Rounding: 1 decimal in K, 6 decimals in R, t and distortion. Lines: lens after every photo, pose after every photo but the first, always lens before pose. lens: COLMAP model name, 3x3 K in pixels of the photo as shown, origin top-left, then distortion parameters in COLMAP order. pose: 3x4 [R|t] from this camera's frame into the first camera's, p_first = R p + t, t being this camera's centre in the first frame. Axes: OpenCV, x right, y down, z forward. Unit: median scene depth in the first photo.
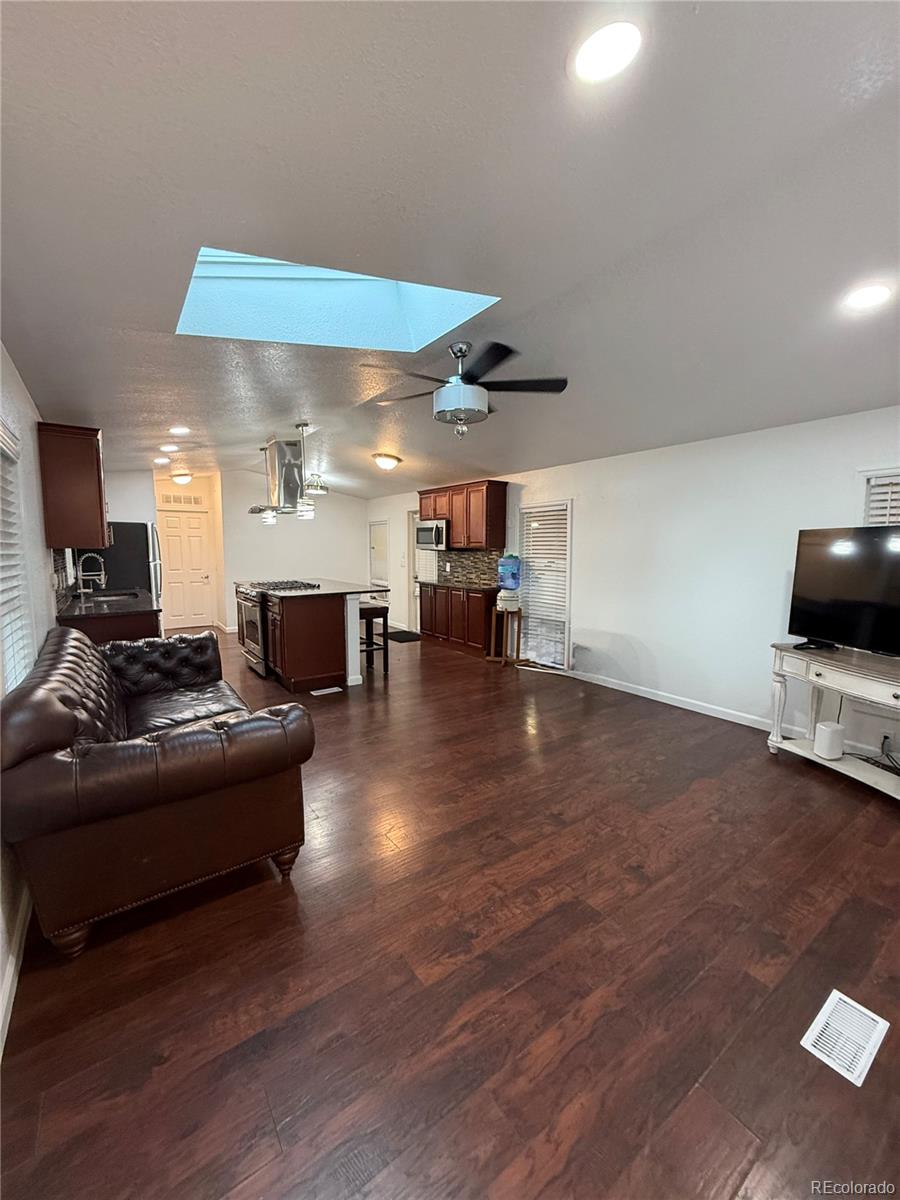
lens RADIAL K [[479.7, 0, 452.6], [0, 479.7, 595.3], [0, 0, 1]] dist [-0.000261, 0.000021]
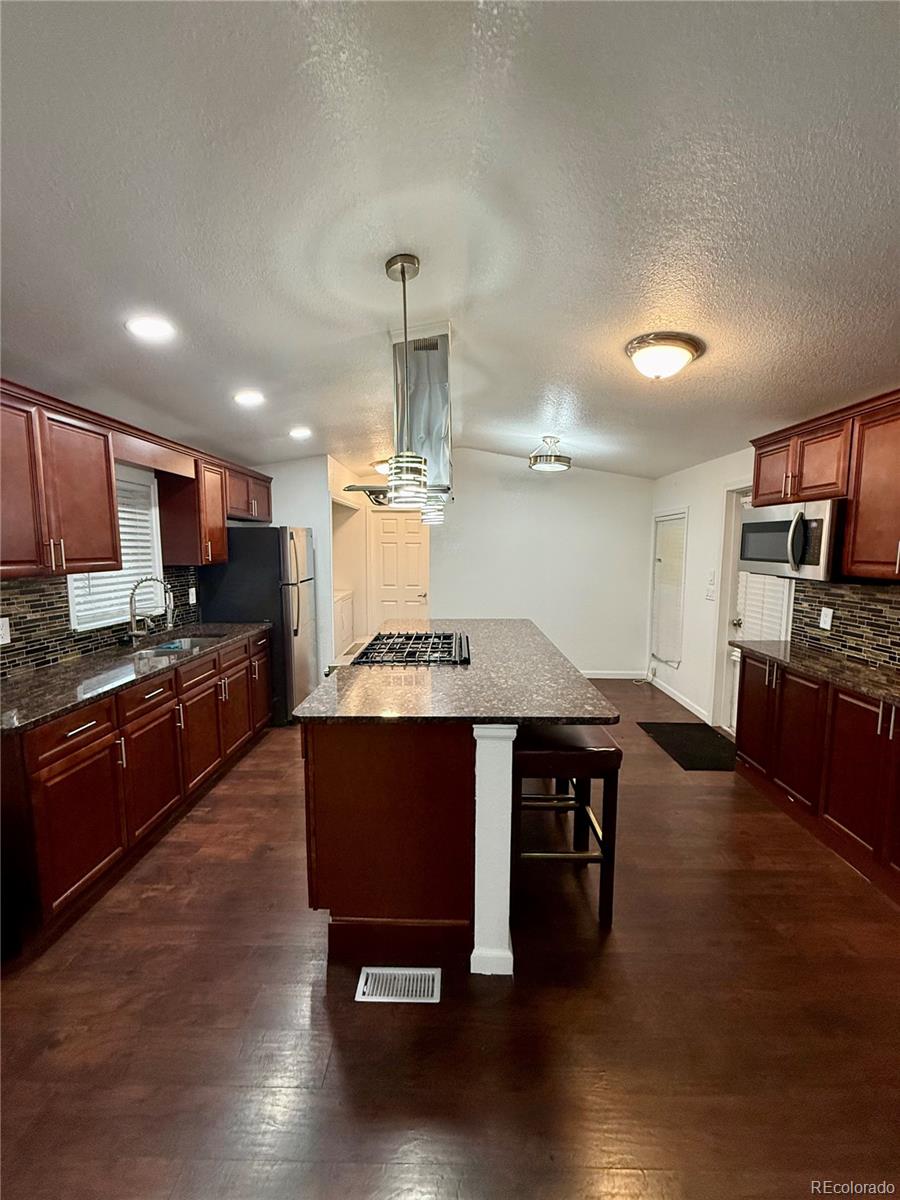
lens RADIAL K [[479.7, 0, 452.6], [0, 479.7, 595.3], [0, 0, 1]] dist [-0.000261, 0.000021]
pose [[0.807428, 0.060189, -0.586887, -0.028189], [-0.060600, 0.997982, 0.018977, -0.068375], [0.586845, 0.020243, 0.809446, 0.497327]]
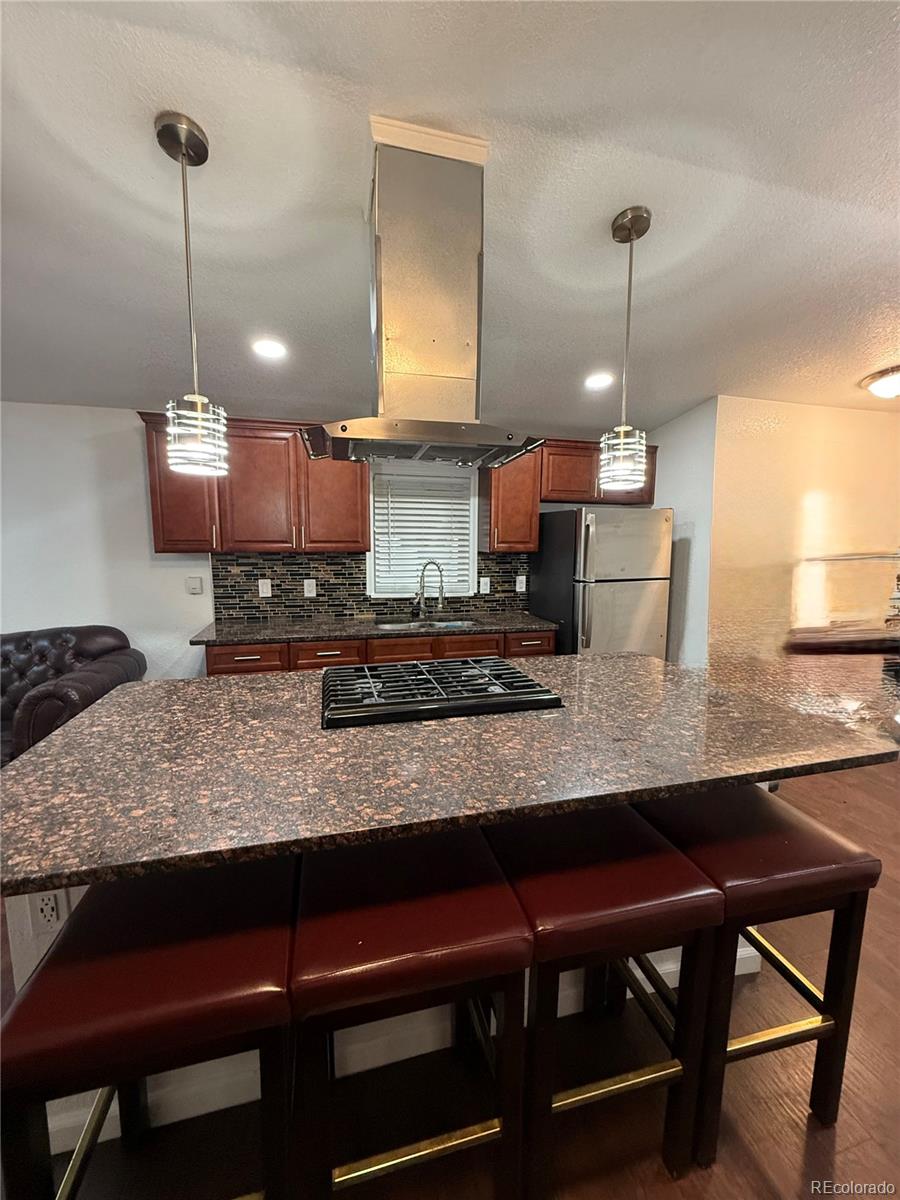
lens RADIAL K [[479.7, 0, 452.6], [0, 479.7, 595.3], [0, 0, 1]] dist [-0.000261, 0.000021]
pose [[-0.358010, 0.110494, -0.927157, -0.056533], [-0.100809, 0.982595, 0.156027, -0.102747], [0.928260, 0.149325, -0.340641, 0.875255]]
